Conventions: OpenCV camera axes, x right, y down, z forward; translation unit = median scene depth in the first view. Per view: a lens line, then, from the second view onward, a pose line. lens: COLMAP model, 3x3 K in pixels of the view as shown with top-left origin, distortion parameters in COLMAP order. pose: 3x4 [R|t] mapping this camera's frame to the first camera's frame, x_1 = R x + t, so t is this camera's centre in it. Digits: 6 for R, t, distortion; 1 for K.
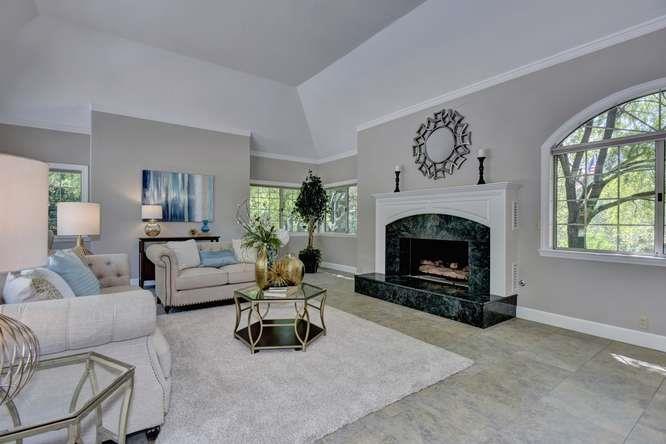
lens RADIAL K [[318.2, 0, 334.4], [0, 318.2, 221.9], [0, 0, 1]] dist [-0.004912, 0.000092]
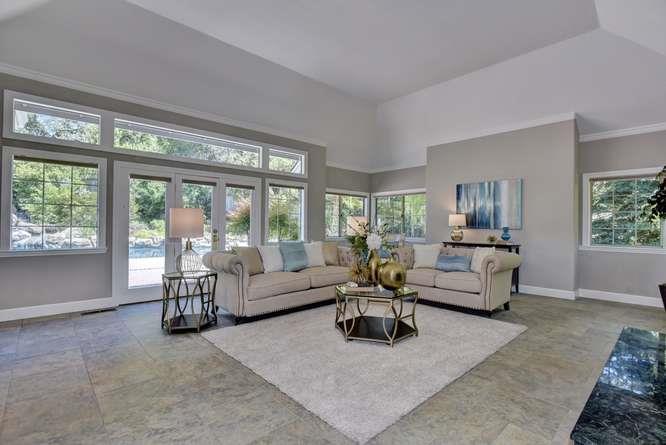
lens RADIAL K [[318.2, 0, 332.3], [0, 318.2, 226.5], [0, 0, 1]] dist [-0.004912, 0.000092]
pose [[0.134189, 0.006788, -0.990933, 0.480662], [0.001133, 0.999975, 0.007003, -0.015578], [0.990955, -0.002062, 0.134178, 0.363405]]
